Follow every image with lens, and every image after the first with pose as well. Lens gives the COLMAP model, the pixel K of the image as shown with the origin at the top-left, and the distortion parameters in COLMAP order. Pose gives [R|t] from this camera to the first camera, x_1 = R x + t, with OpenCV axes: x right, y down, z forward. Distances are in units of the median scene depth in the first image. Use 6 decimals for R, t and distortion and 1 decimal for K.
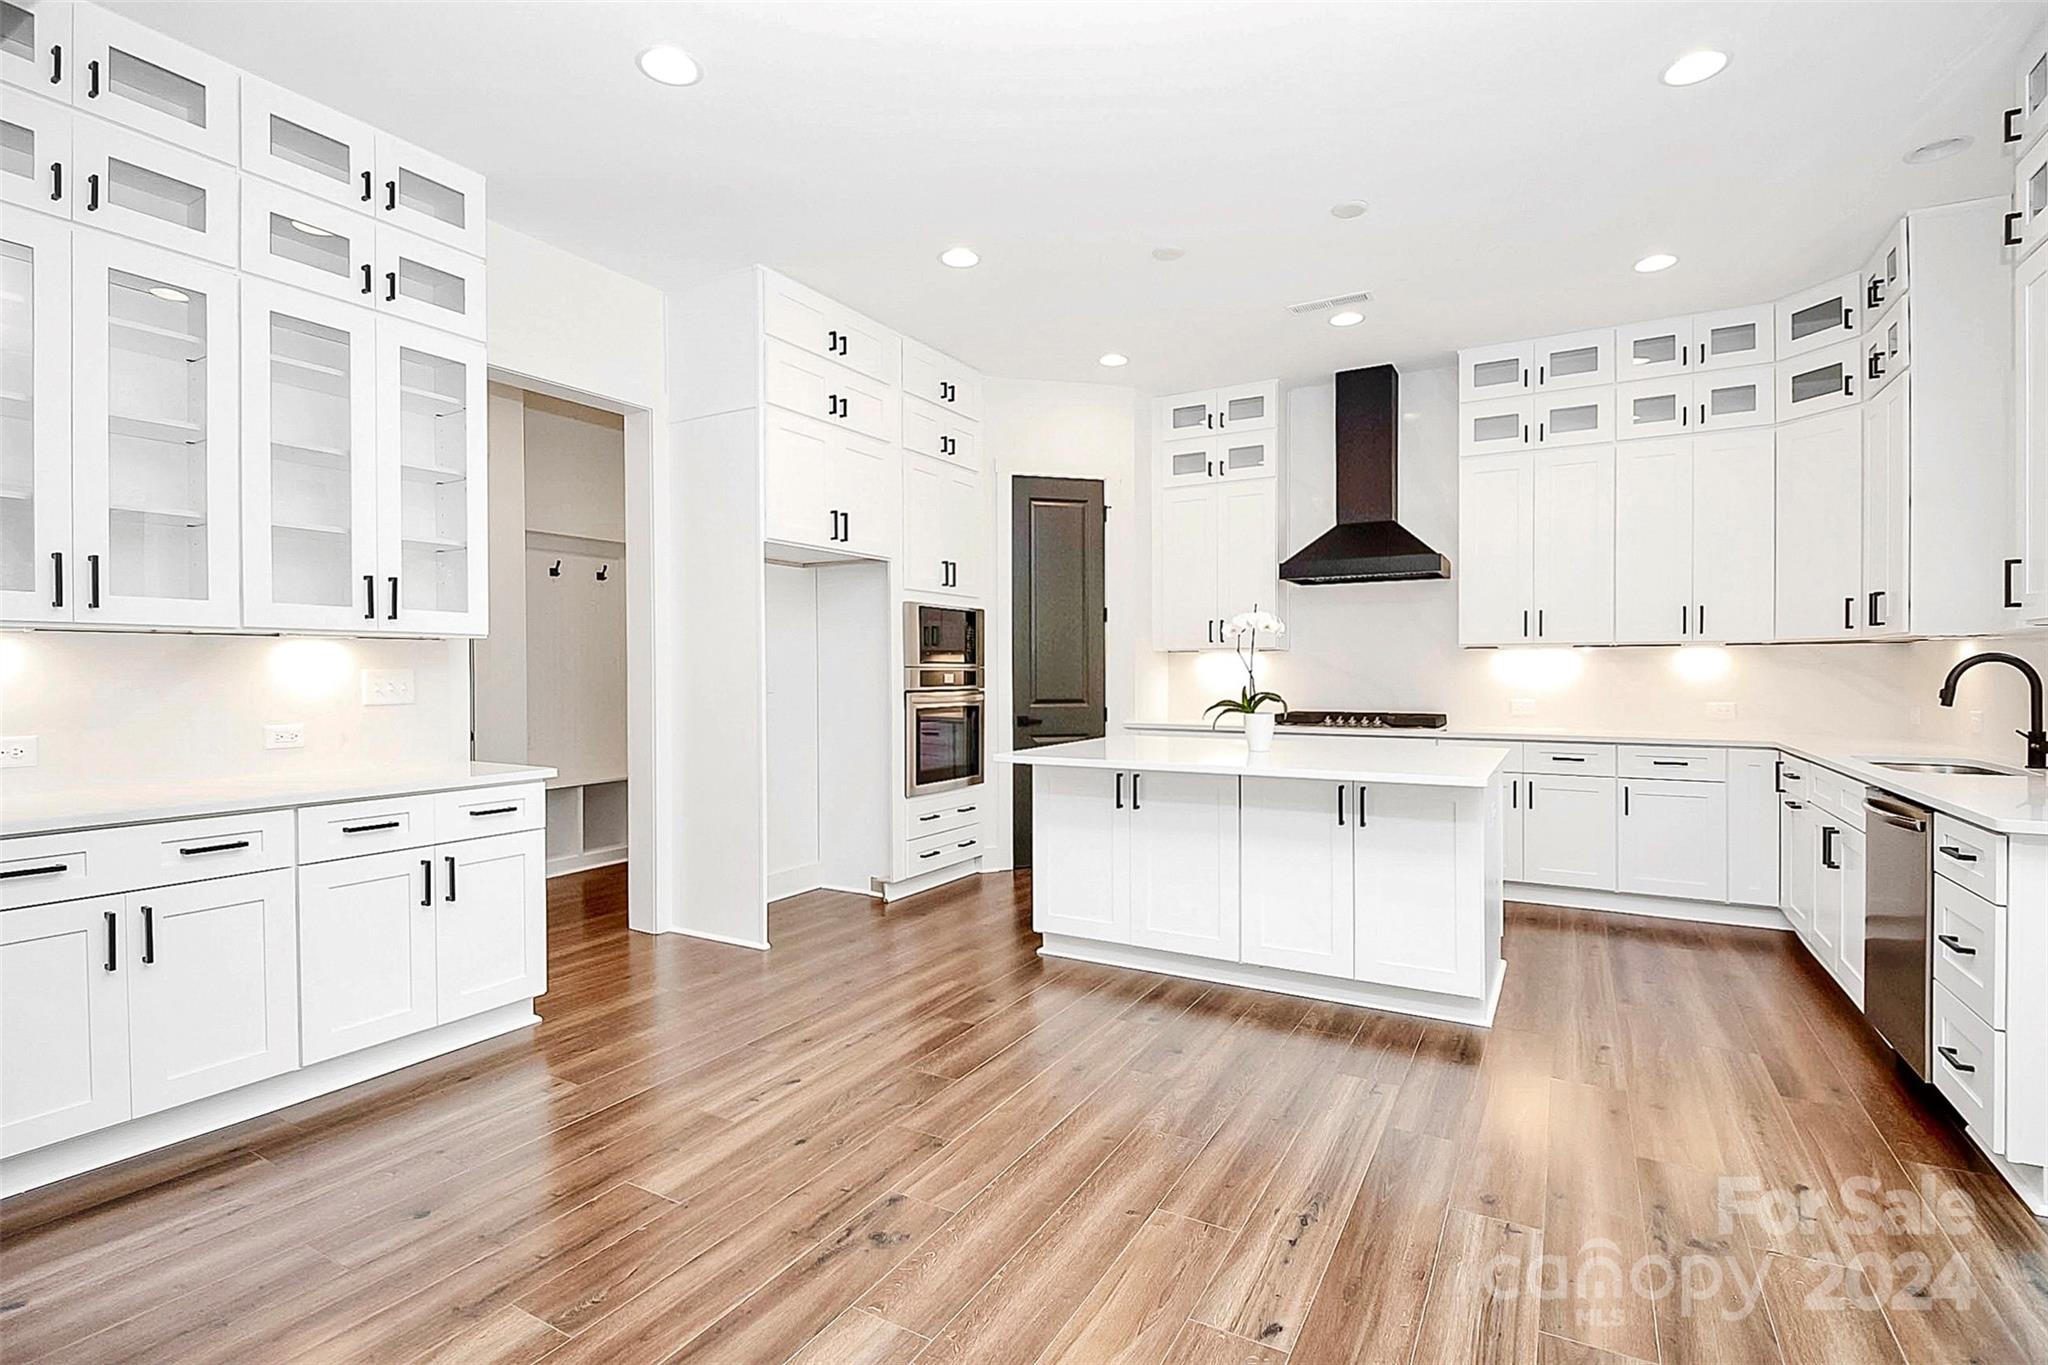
lens RADIAL K [[959.1, 0, 1023.5], [0, 959.1, 675.9], [0, 0, 1]] dist [0.001077, -0.004797]
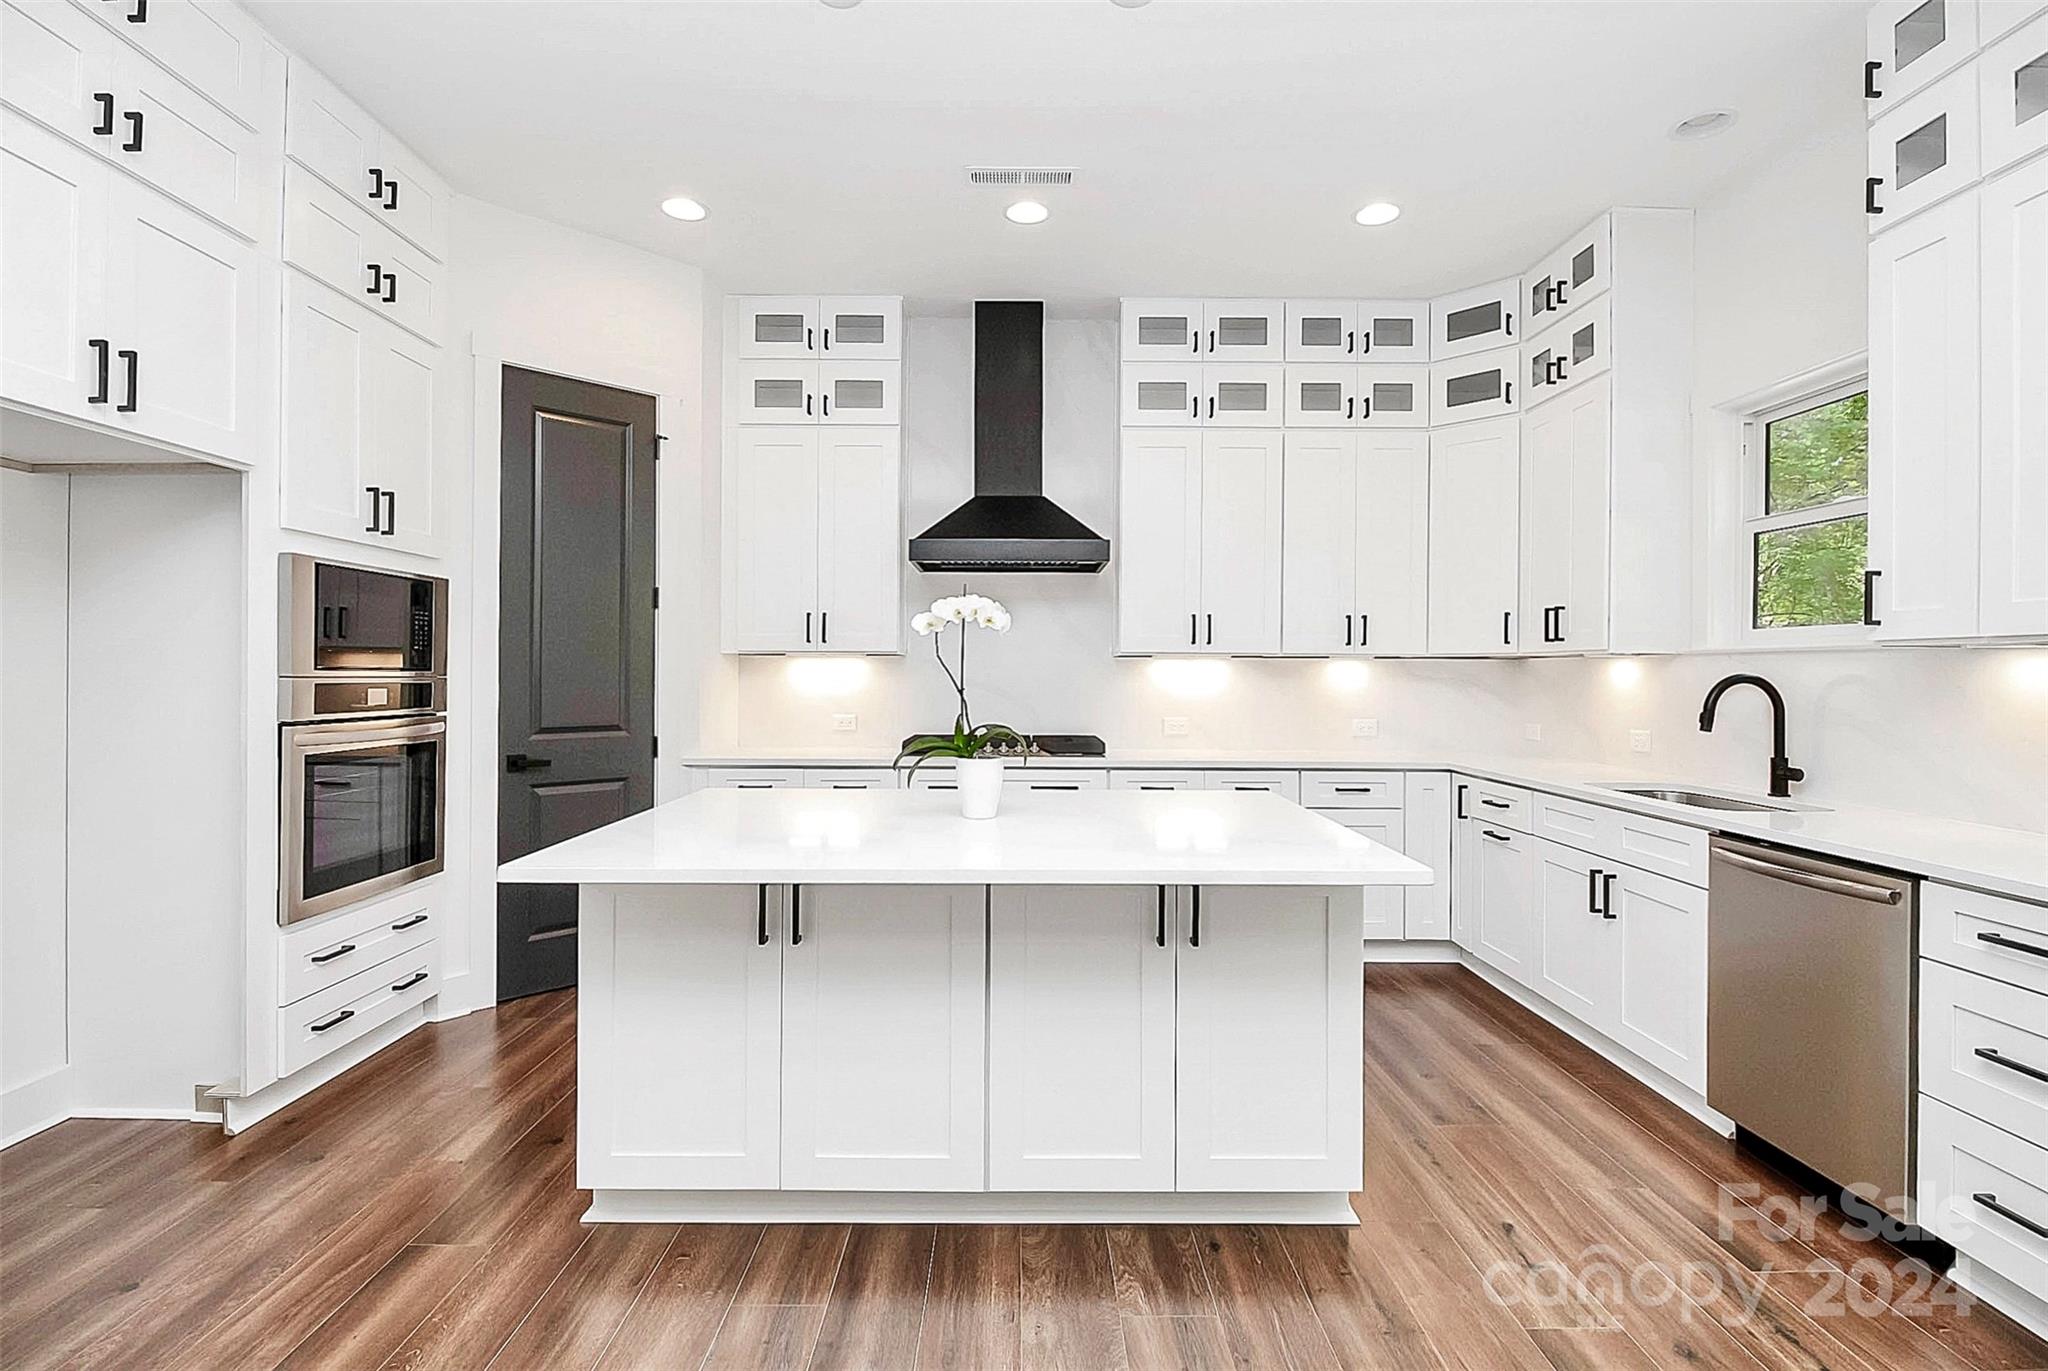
lens RADIAL K [[959.1, 0, 1027.5], [0, 959.1, 678.0], [0, 0, 1]] dist [0.001077, -0.004797]
pose [[0.859792, 0.005042, 0.510620, -0.039050], [-0.004918, 0.999987, -0.001591, -0.009742], [-0.510621, -0.001143, 0.859805, 0.342983]]
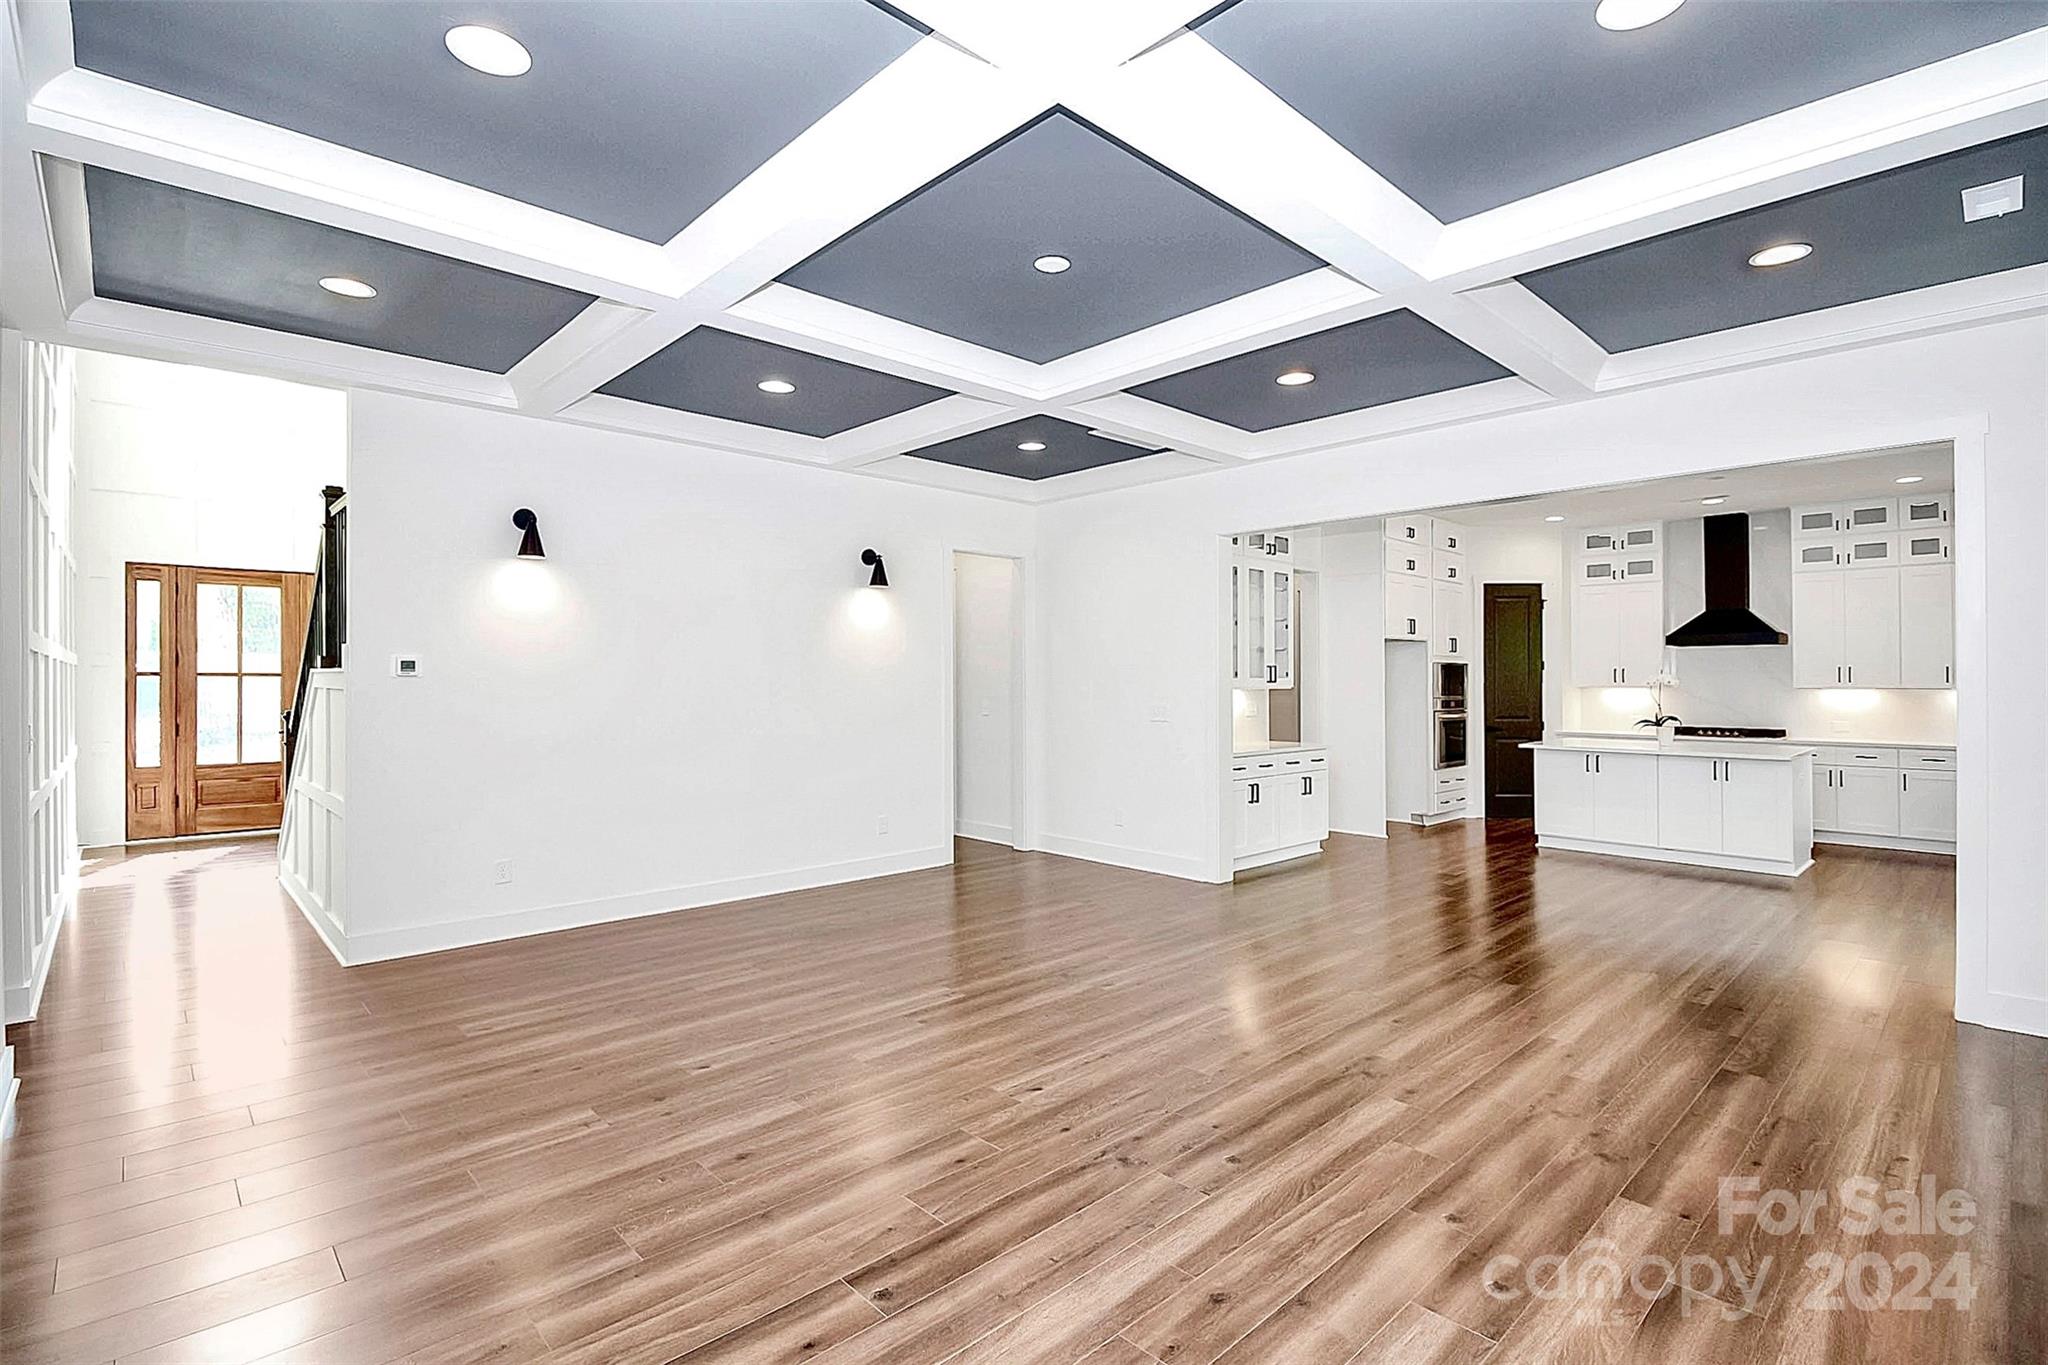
lens RADIAL K [[959.1, 0, 1034.3], [0, 959.1, 660.4], [0, 0, 1]] dist [0.001077, -0.004797]
pose [[0.960566, -0.002335, -0.278041, -0.348521], [-0.004797, 0.999677, -0.024968, -0.032434], [0.278010, 0.025317, 0.960245, -0.968351]]
